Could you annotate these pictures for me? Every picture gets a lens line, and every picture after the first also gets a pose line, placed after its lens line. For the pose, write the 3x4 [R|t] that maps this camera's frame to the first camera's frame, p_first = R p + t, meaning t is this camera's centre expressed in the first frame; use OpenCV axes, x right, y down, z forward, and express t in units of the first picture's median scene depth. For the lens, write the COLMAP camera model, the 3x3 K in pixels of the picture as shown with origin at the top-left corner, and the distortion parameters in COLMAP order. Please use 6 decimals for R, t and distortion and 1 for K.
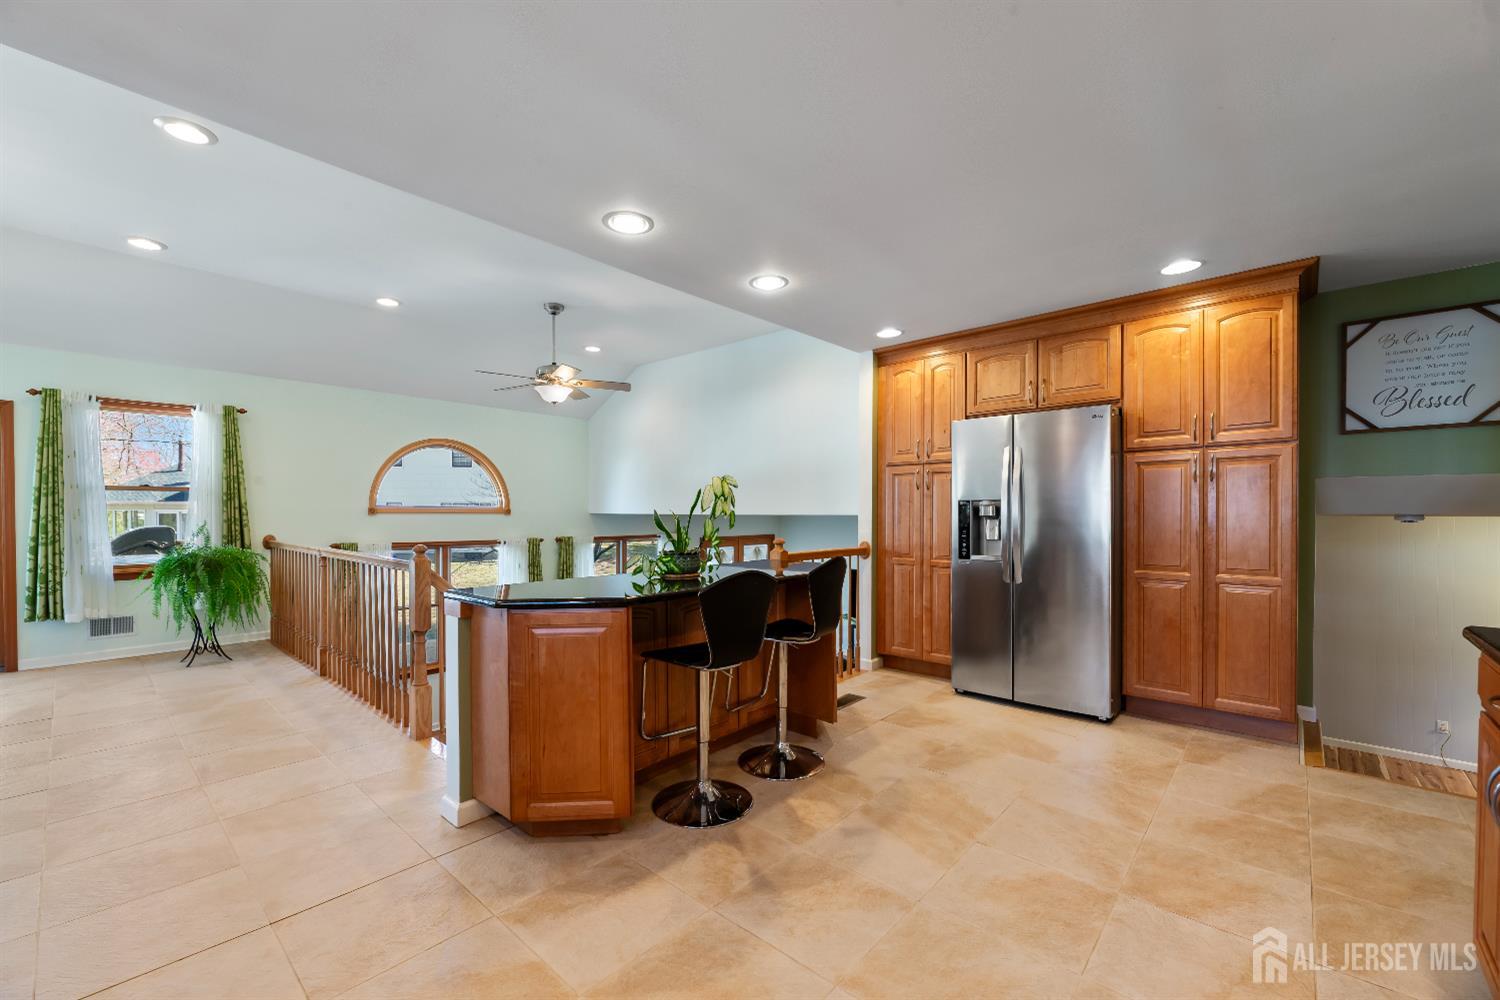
lens RADIAL K [[608.8, 0, 749.4], [0, 608.8, 514.8], [0, 0, 1]] dist [-0.000494, 0.000048]
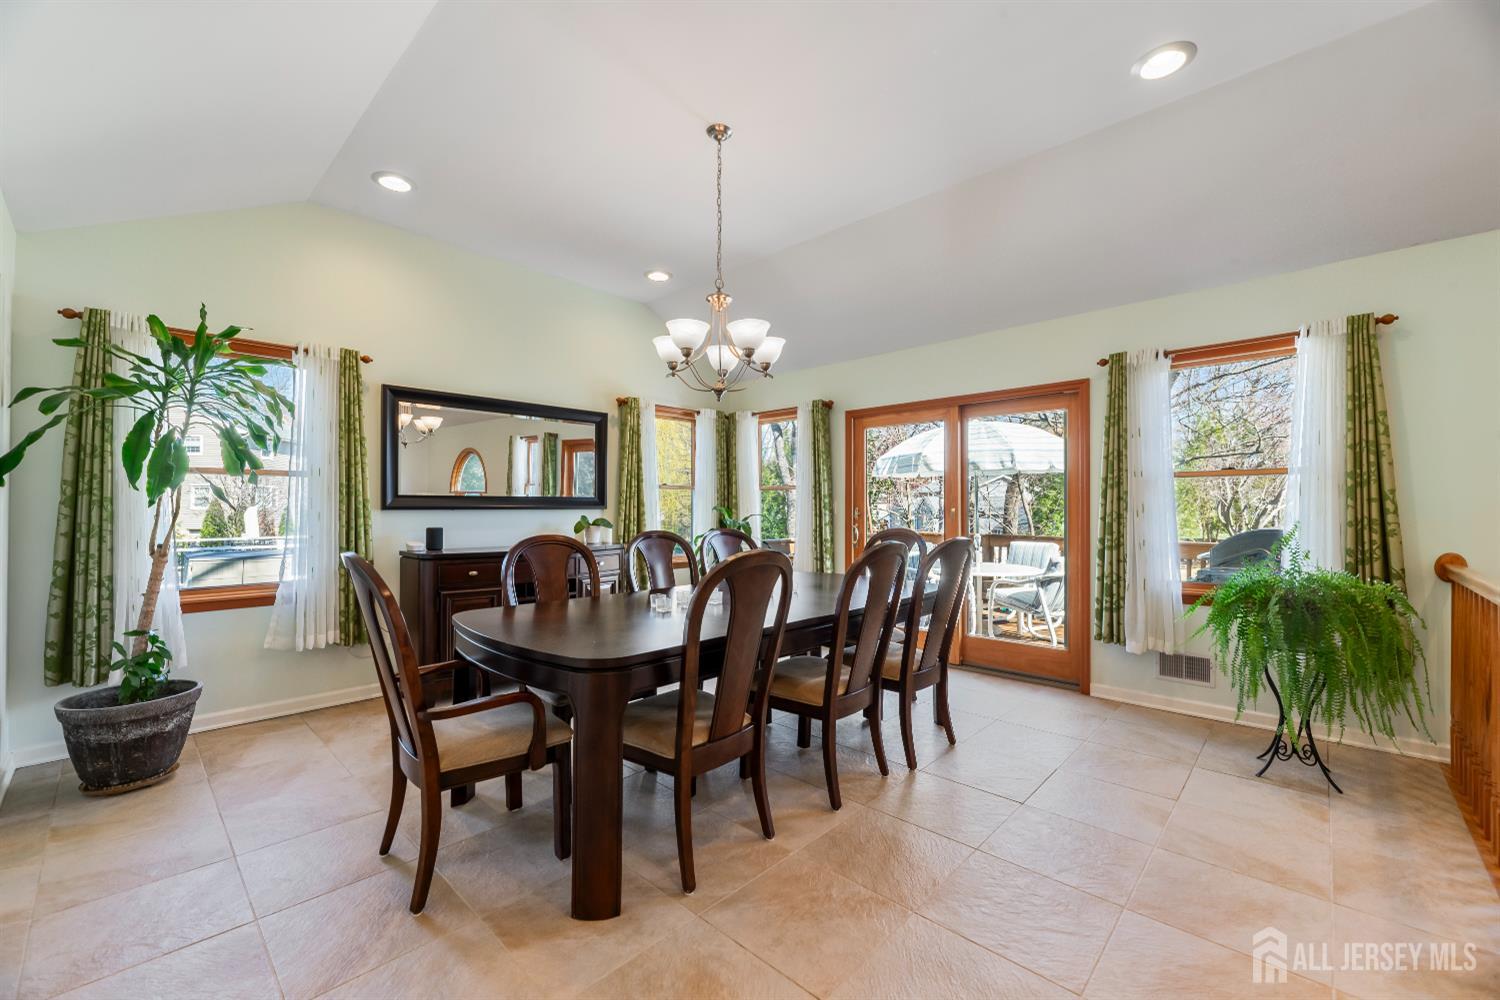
lens RADIAL K [[608.8, 0, 748.8], [0, 608.8, 505.6], [0, 0, 1]] dist [-0.000494, 0.000048]
pose [[-0.034358, -0.003428, -0.999404, -0.314631], [-0.003224, 0.999989, -0.003319, -0.002914], [0.999404, 0.003108, -0.034369, 0.514496]]
